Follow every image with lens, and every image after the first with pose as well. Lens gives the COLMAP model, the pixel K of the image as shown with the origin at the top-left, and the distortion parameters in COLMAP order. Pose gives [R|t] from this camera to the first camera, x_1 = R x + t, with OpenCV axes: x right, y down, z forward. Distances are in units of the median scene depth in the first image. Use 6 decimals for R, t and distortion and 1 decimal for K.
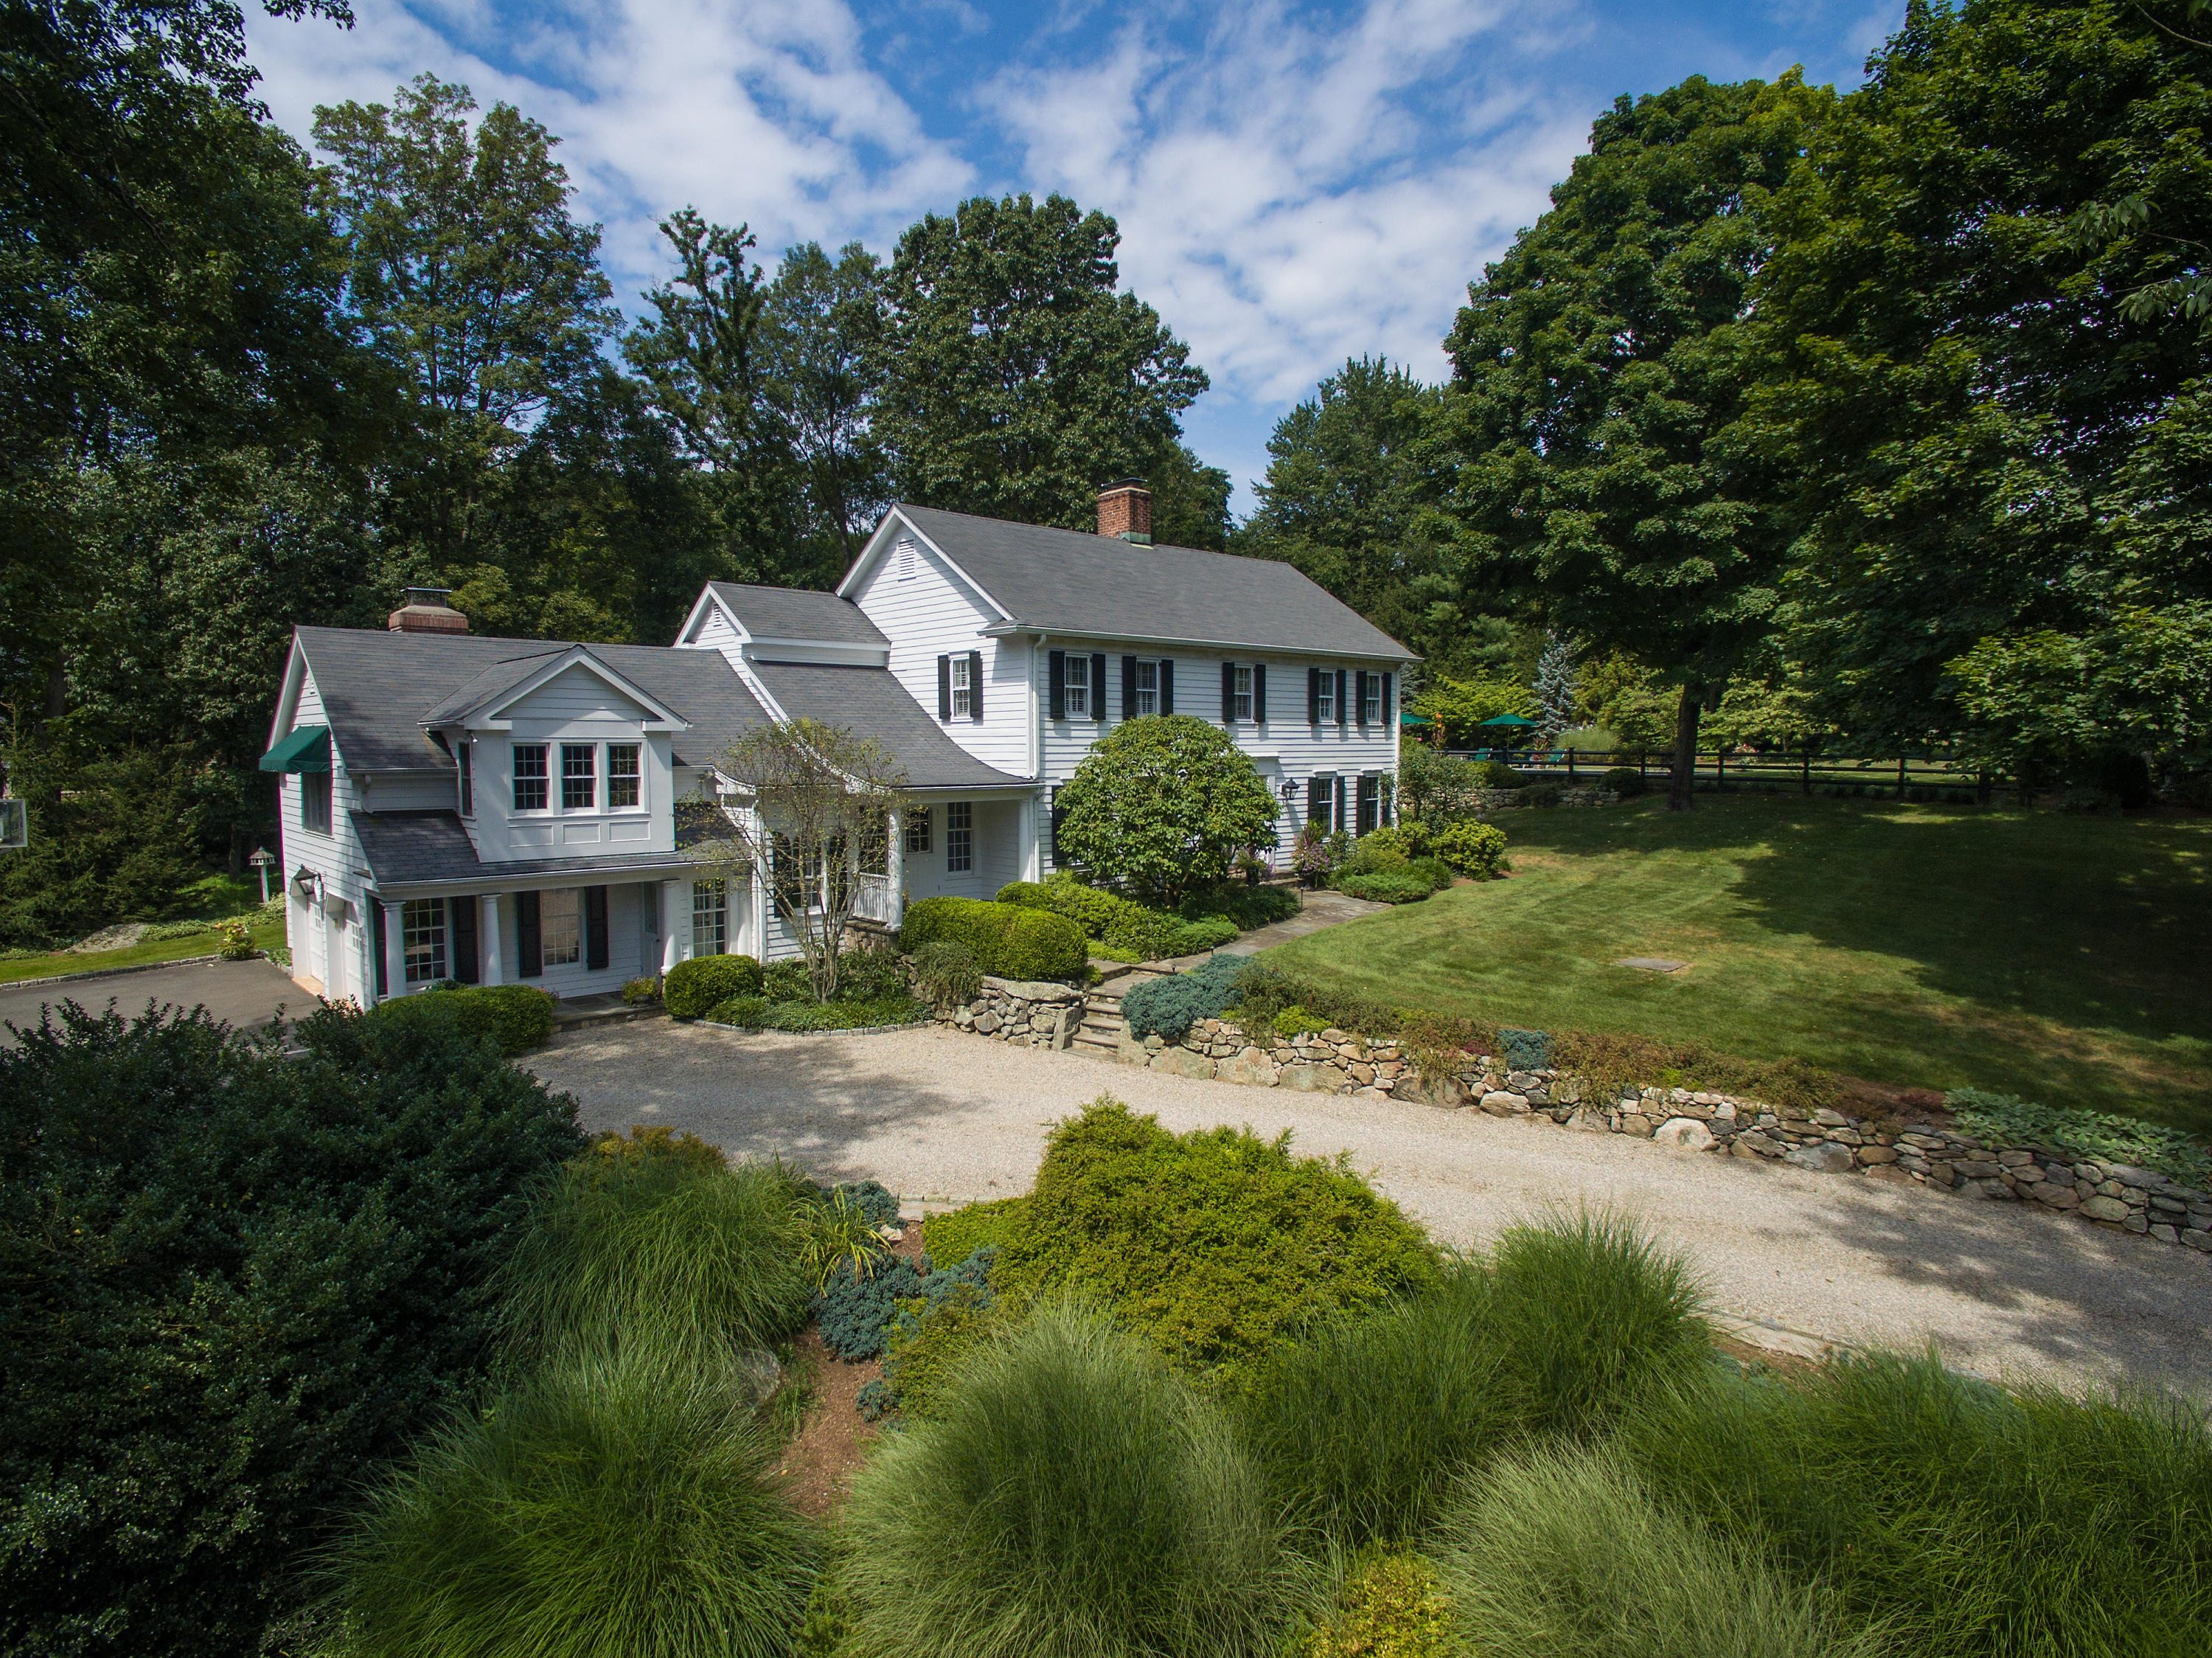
lens RADIAL K [[1227.6, 0, 1106.0], [0, 1227.6, 829.0], [0, 0, 1]] dist [-0.001858, 0.001448]
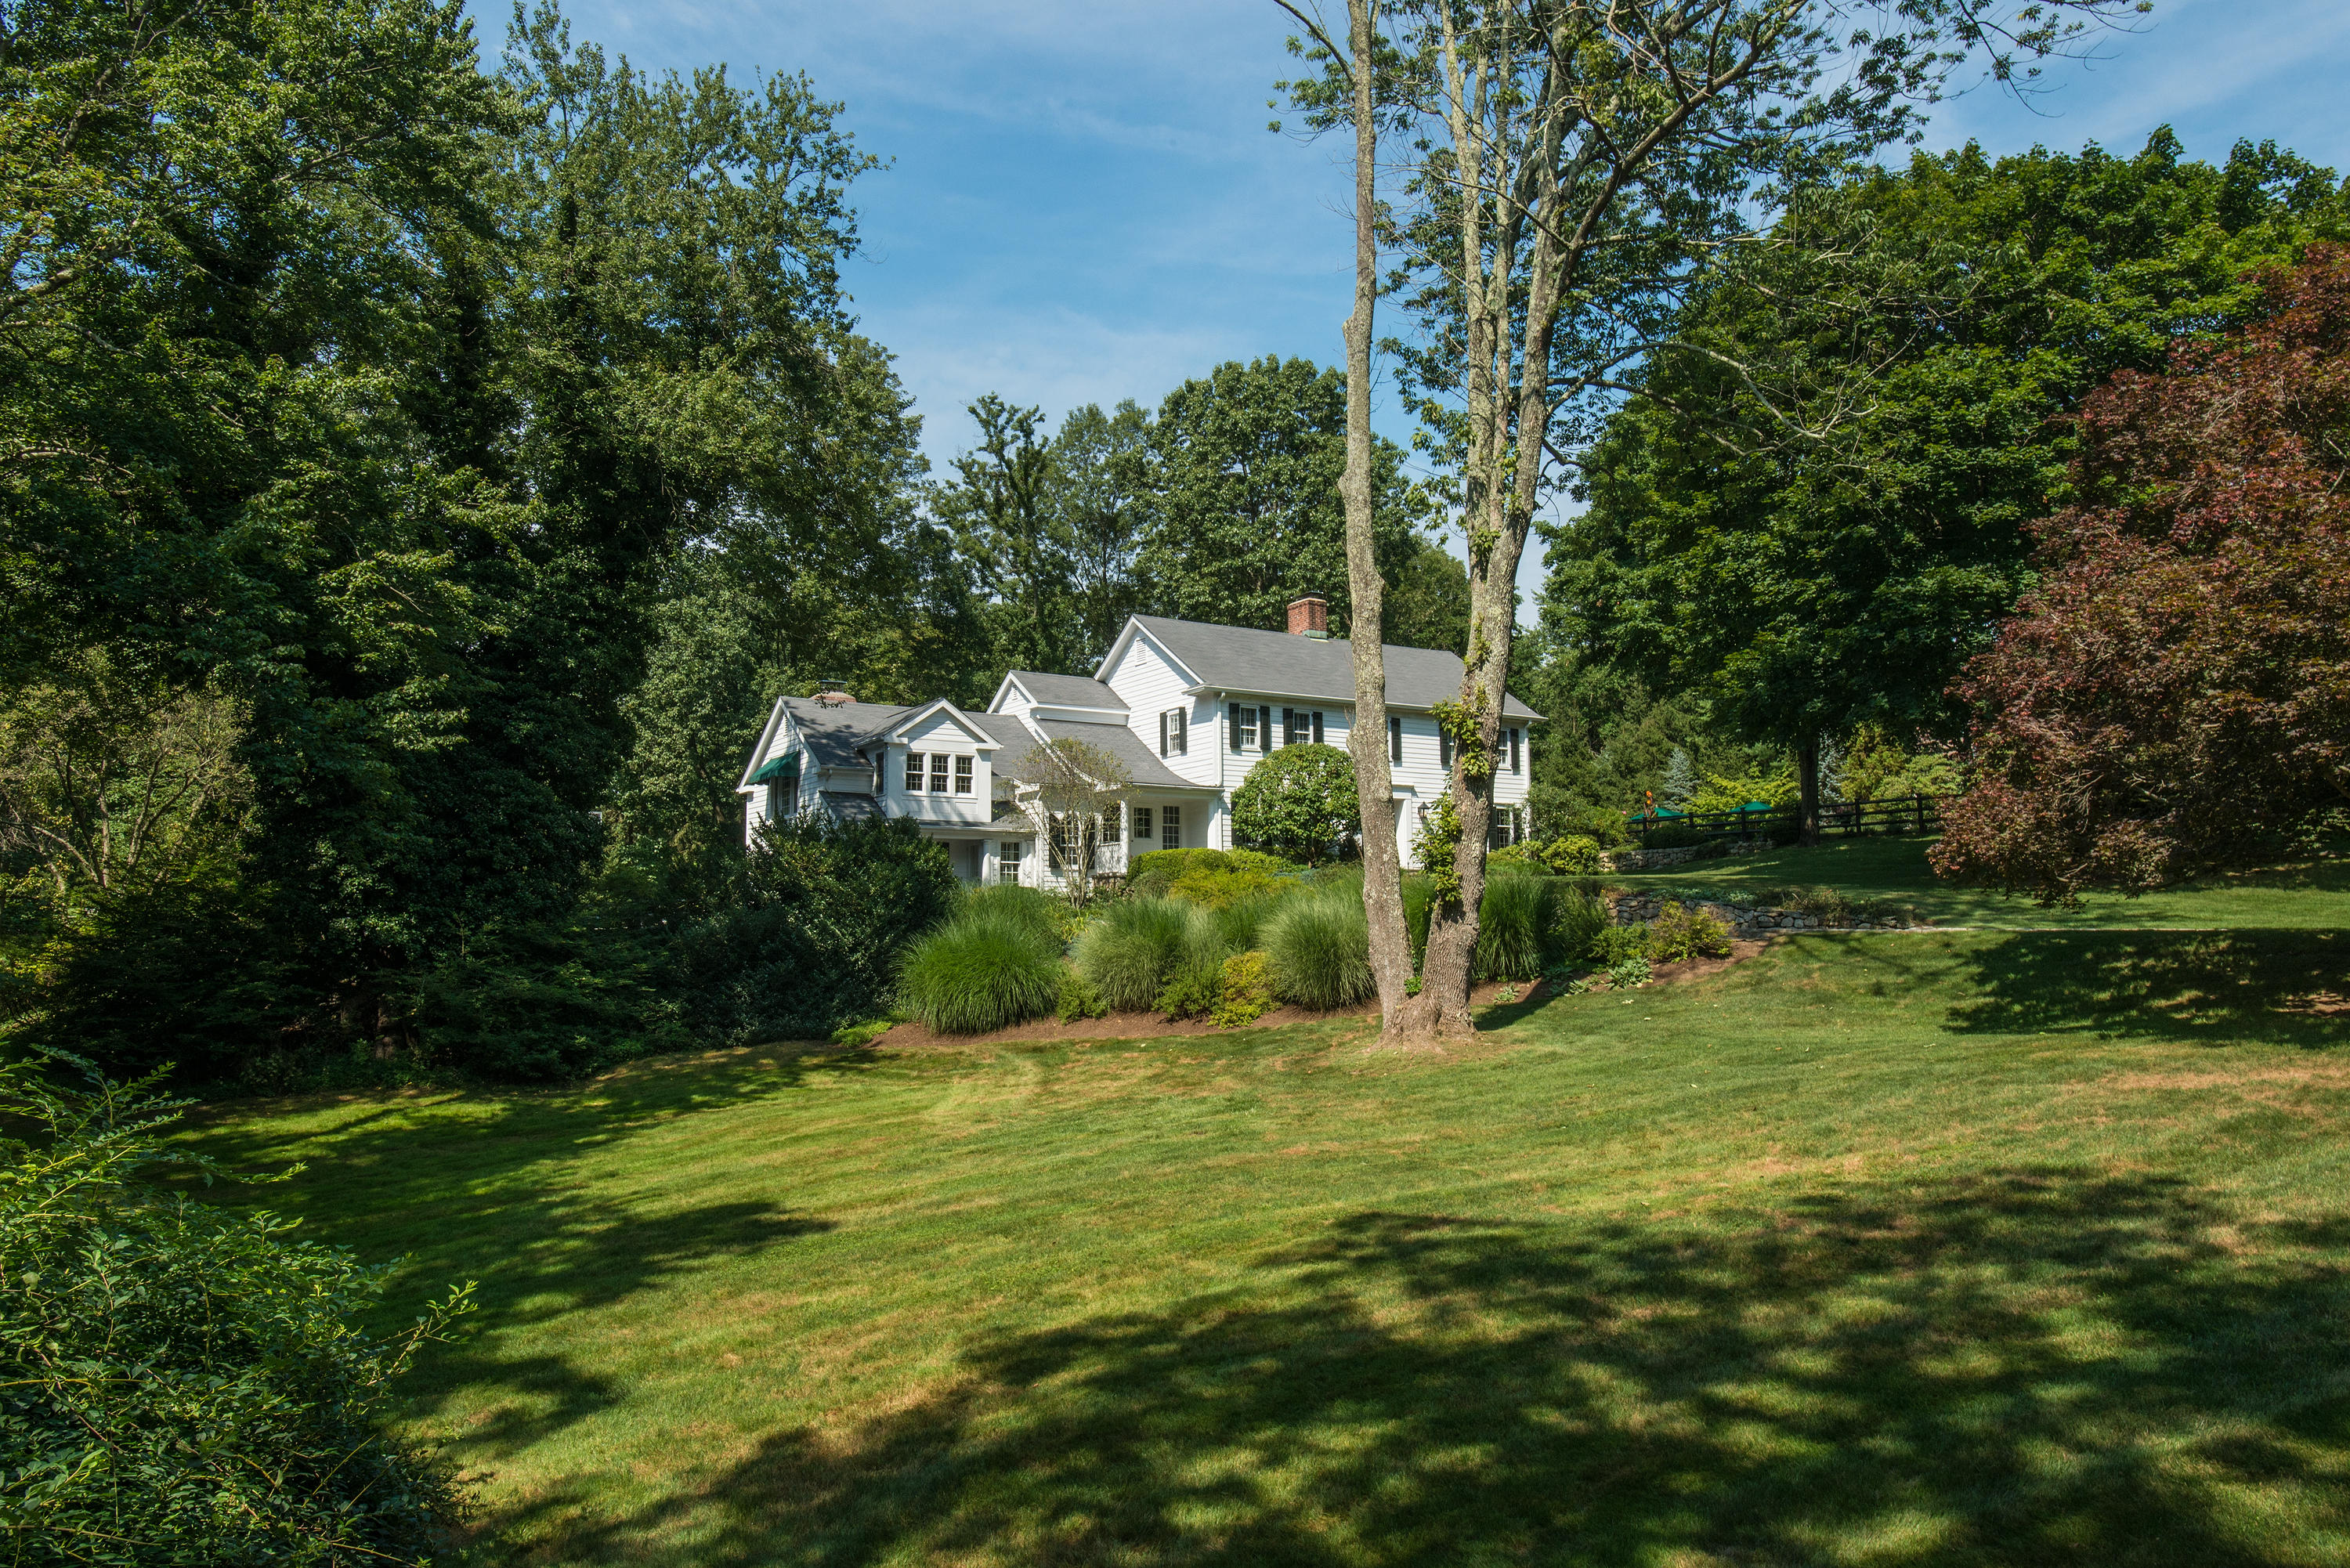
lens RADIAL K [[1692.6, 0, 1175.0], [0, 1692.6, 784.0], [0, 0, 1]] dist [0.002398, 0.000318]
pose [[0.982530, -0.023925, -0.184562, 0.178428], [-0.008275, 0.985105, -0.171755, 0.204893], [0.185922, 0.170281, 0.967697, -0.665695]]
